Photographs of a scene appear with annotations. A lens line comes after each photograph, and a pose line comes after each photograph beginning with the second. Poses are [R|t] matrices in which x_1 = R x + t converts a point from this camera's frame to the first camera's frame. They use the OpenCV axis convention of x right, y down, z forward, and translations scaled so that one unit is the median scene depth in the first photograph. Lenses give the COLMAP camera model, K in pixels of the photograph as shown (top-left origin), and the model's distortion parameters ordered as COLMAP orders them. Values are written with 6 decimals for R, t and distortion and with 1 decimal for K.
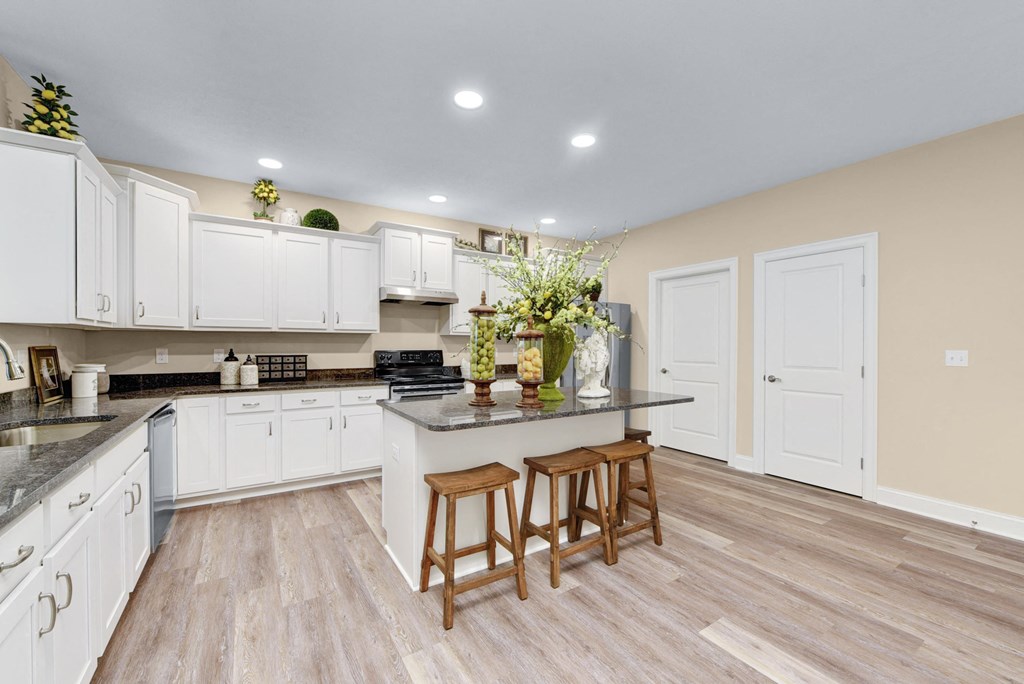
lens RADIAL K [[417.7, 0, 514.7], [0, 417.7, 347.9], [0, 0, 1]] dist [-0.025074, -0.000072]
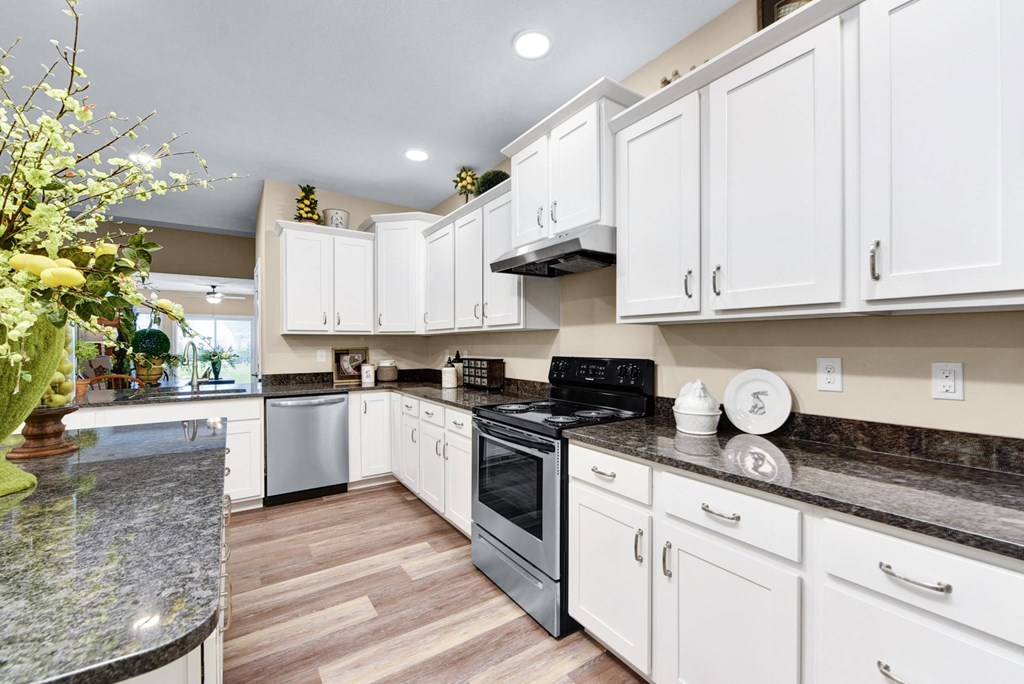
lens RADIAL K [[417.7, 0, 514.7], [0, 417.7, 347.9], [0, 0, 1]] dist [-0.025074, -0.000072]
pose [[0.029783, -0.002890, -0.999552, 0.318513], [-0.008984, 0.999955, -0.003159, -0.003338], [0.999516, 0.009074, 0.029756, 1.046839]]
